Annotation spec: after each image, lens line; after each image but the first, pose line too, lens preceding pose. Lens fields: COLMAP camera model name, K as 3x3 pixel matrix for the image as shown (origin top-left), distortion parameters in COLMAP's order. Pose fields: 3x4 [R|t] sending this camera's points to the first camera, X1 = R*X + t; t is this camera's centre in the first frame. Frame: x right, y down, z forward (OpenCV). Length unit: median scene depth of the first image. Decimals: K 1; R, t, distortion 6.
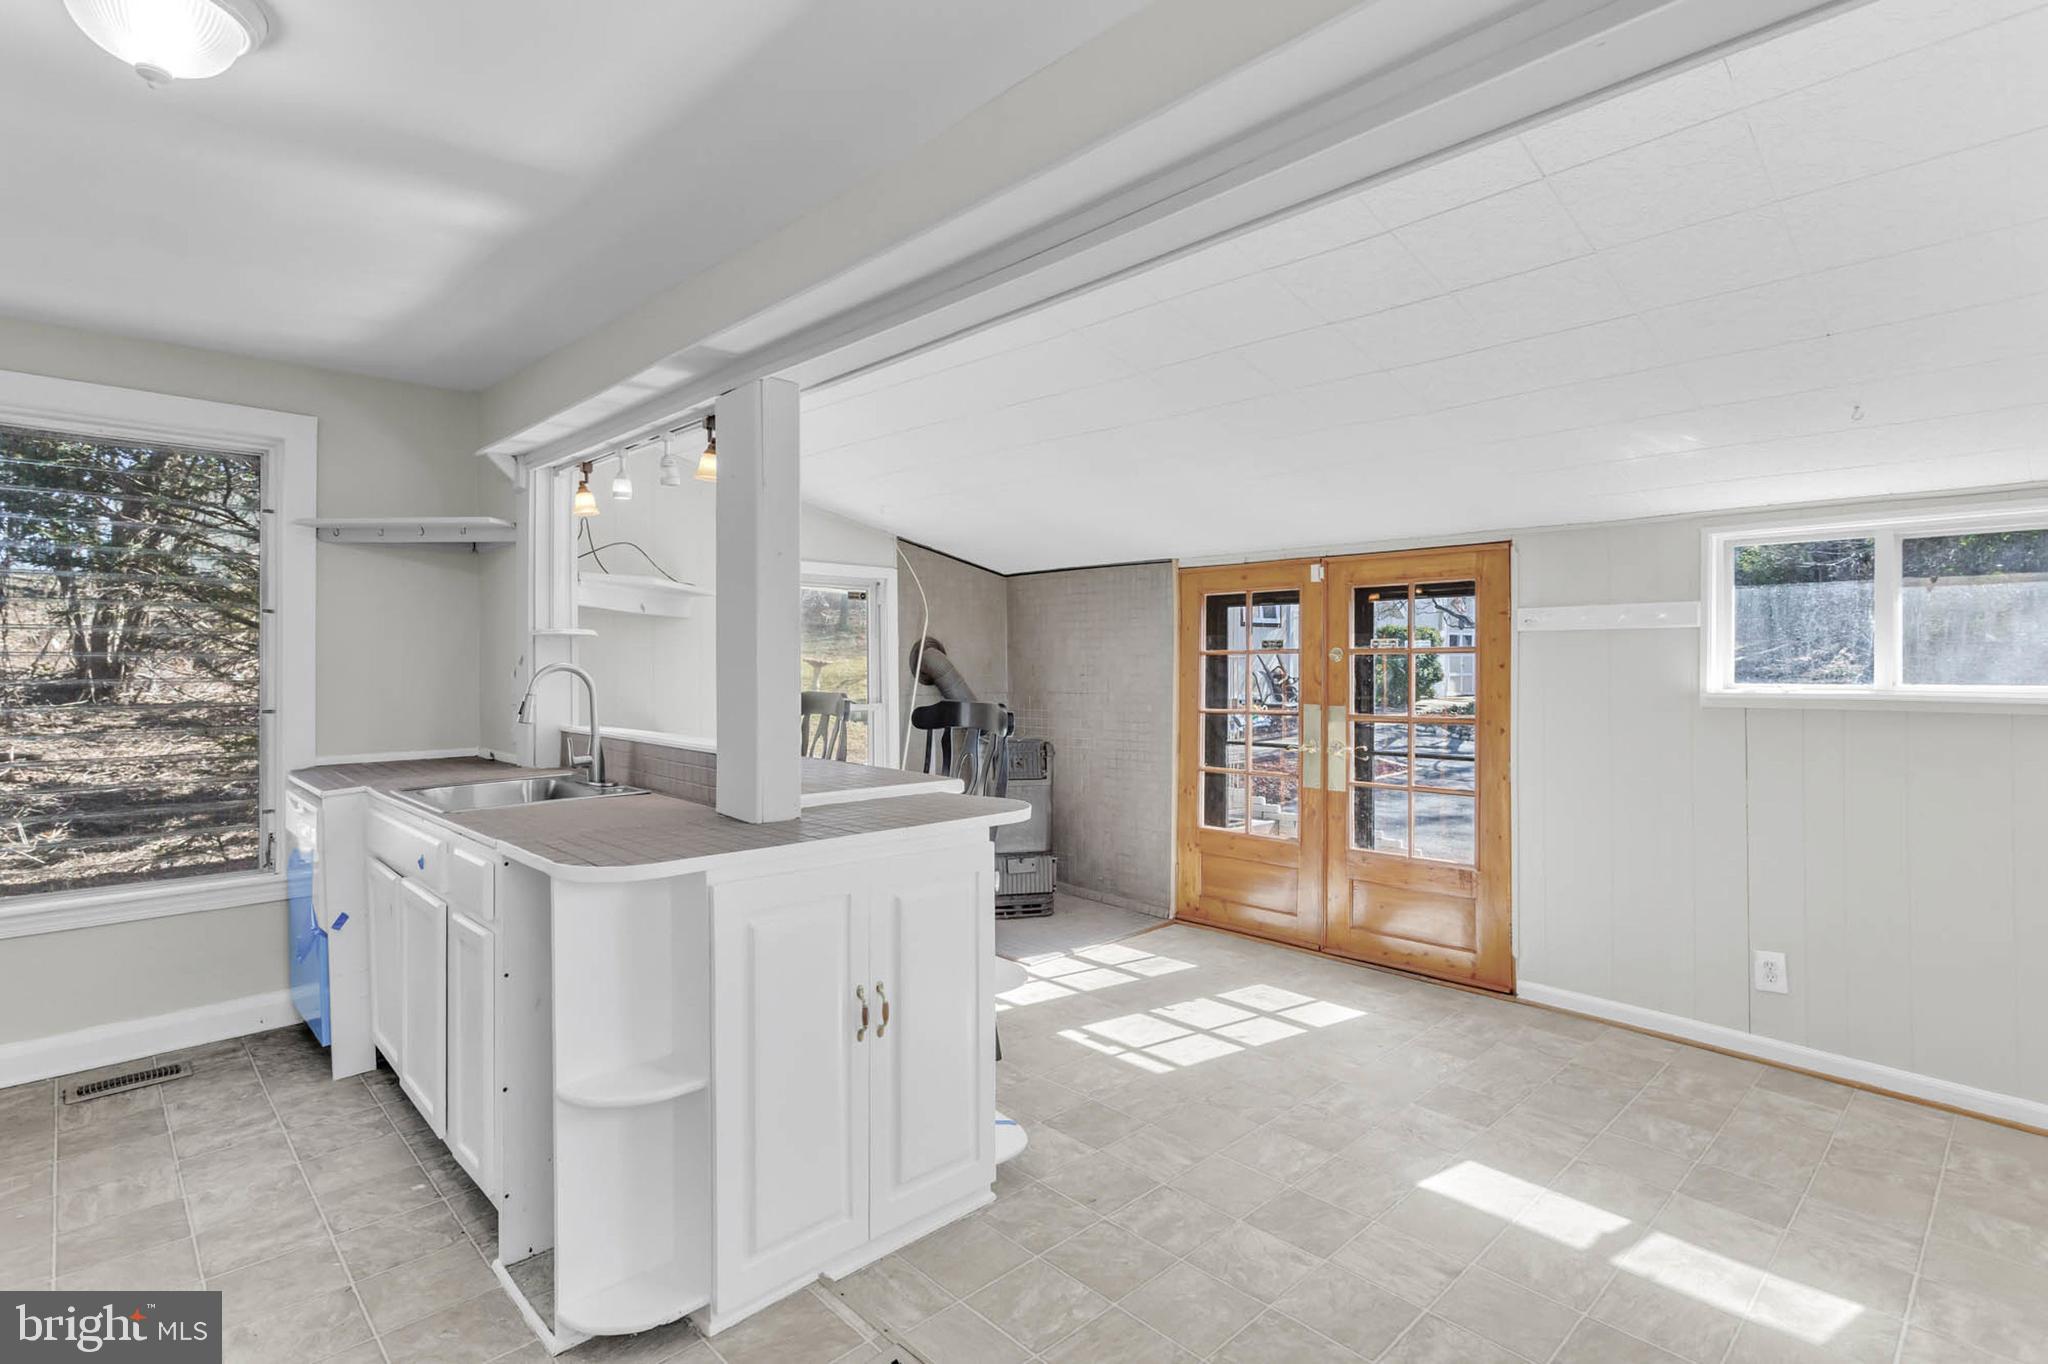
lens RADIAL K [[1022.4, 0, 1044.3], [0, 1022.4, 668.2], [0, 0, 1]] dist [0.017384, 0.000301]
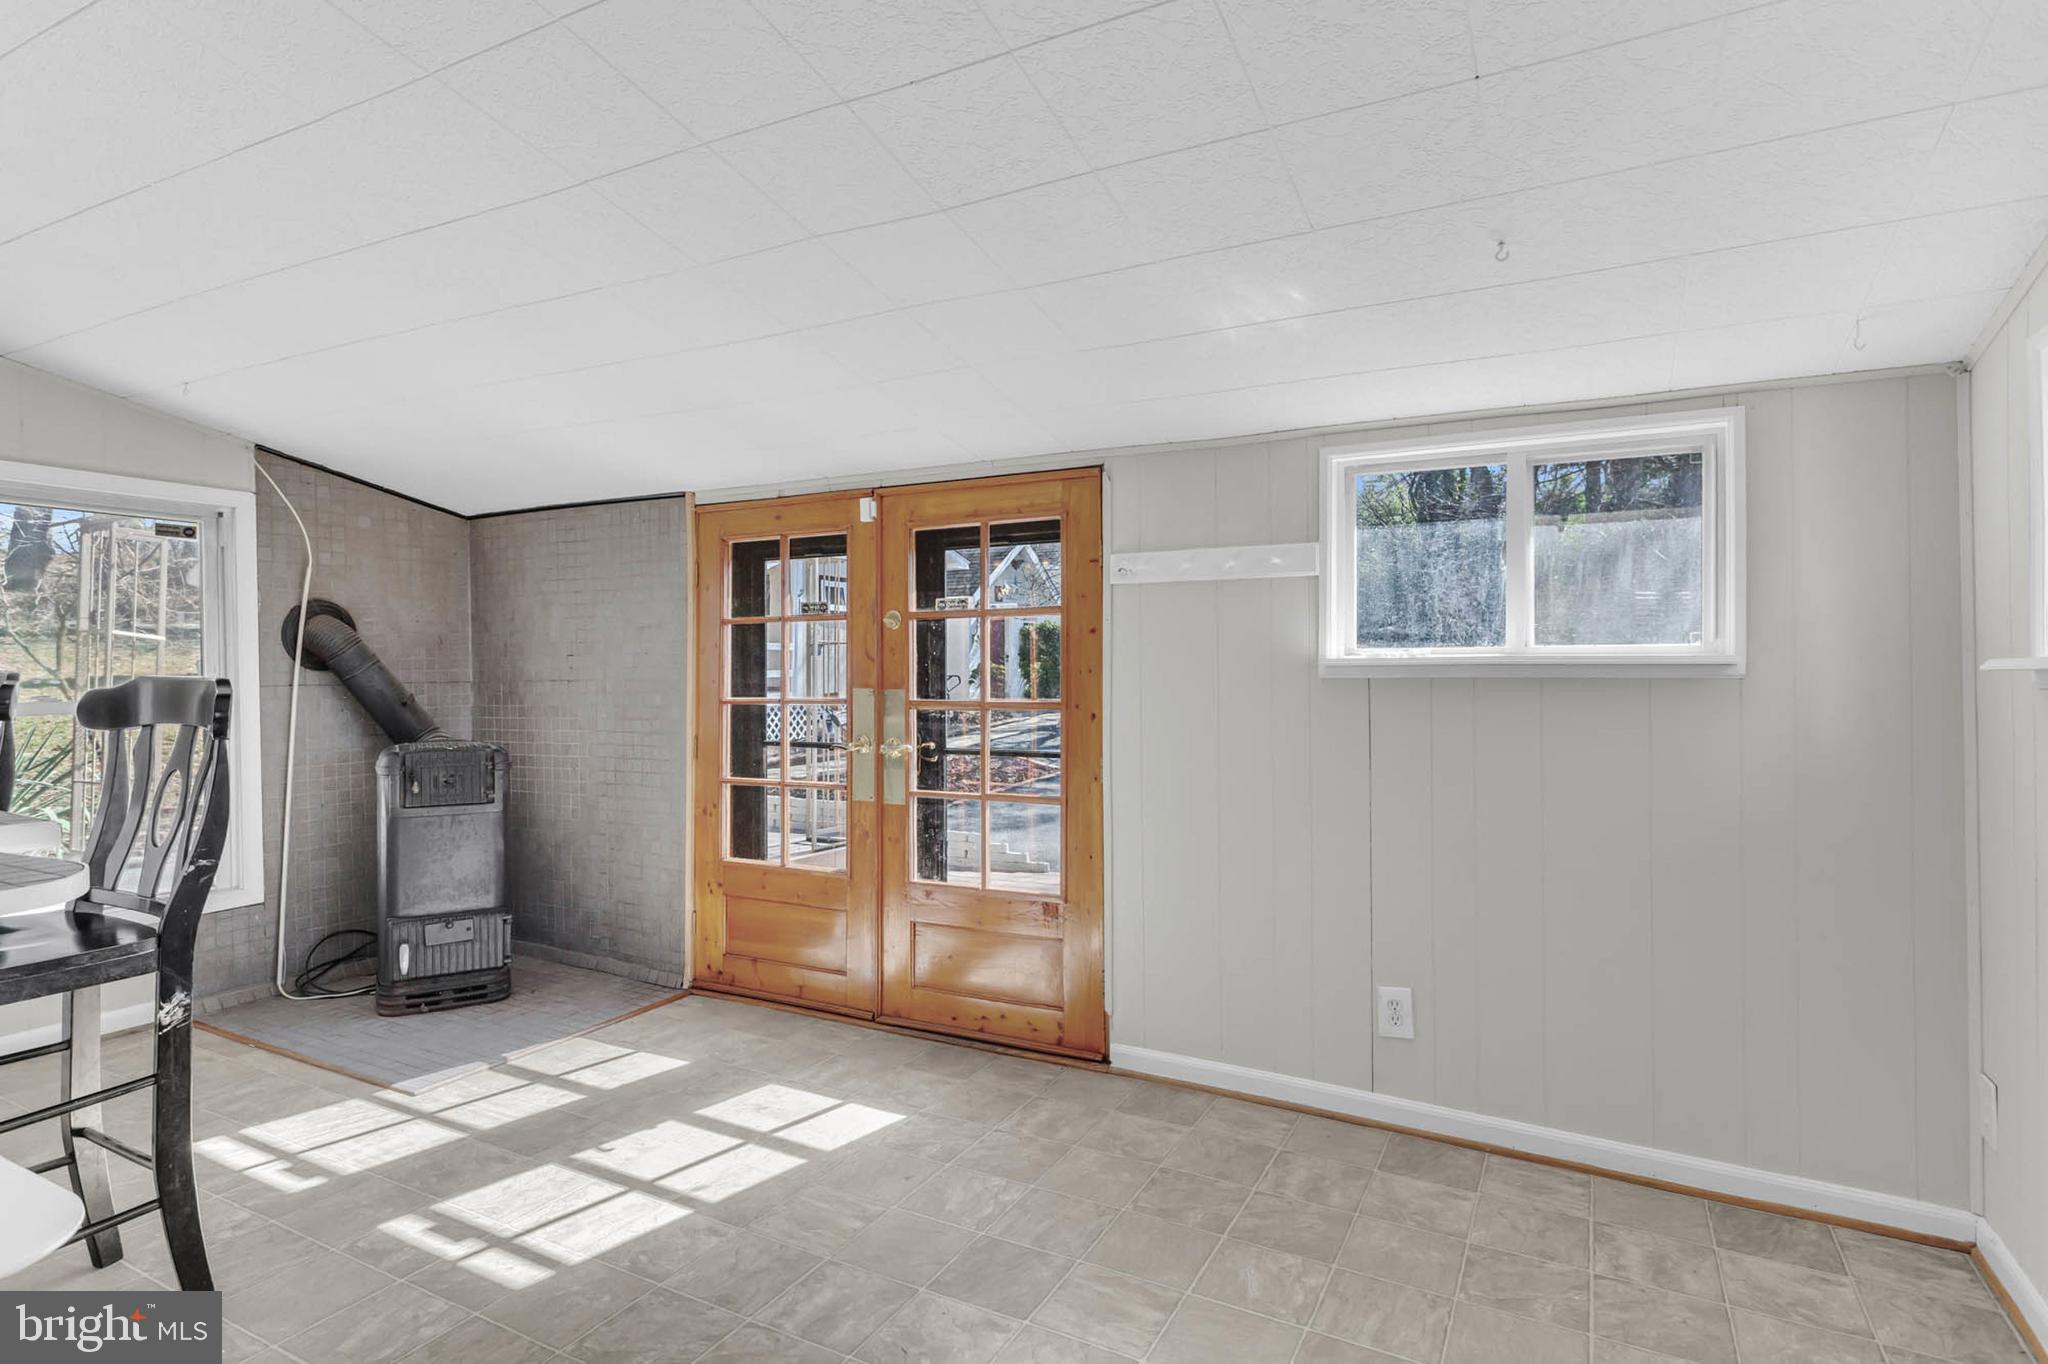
lens RADIAL K [[1071.9, 0, 1015.7], [0, 1071.9, 692.5], [0, 0, 1]] dist [0.001620, 0.004550]
pose [[0.960894, -0.012642, 0.276627, 0.181555], [0.007600, 0.999785, 0.019290, 0.028904], [-0.276811, -0.016434, 0.960784, 0.268565]]
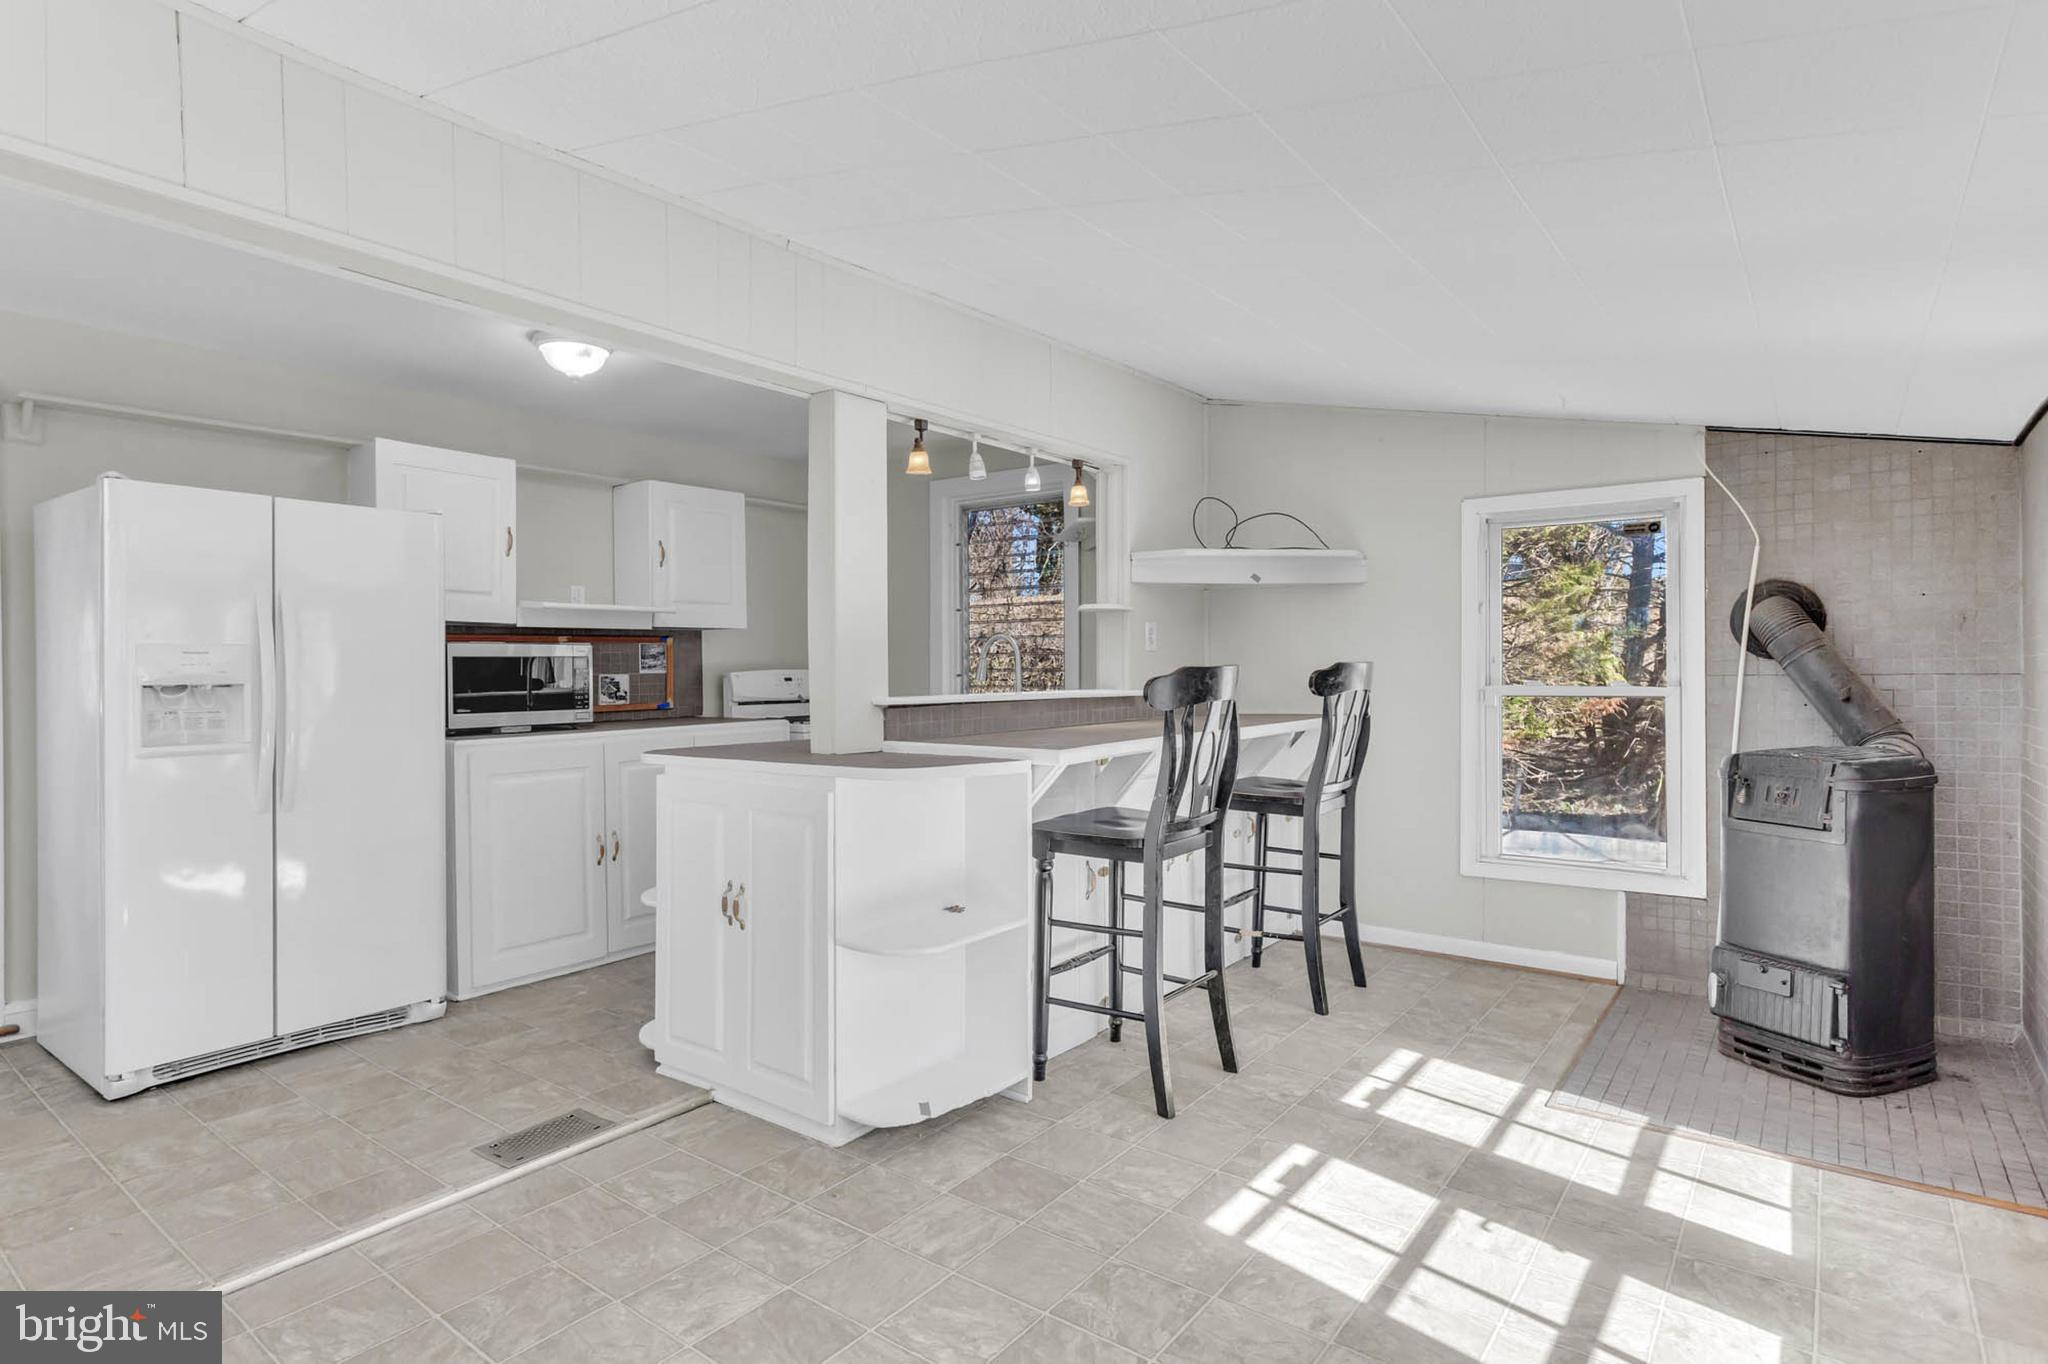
lens RADIAL K [[1071.9, 0, 1011.6], [0, 1071.9, 689.6], [0, 0, 1]] dist [0.001620, 0.004550]
pose [[0.123817, 0.016721, -0.992164, 0.641811], [0.002015, 0.999852, 0.017102, 0.031628], [0.992303, -0.004116, 0.123765, 0.659617]]
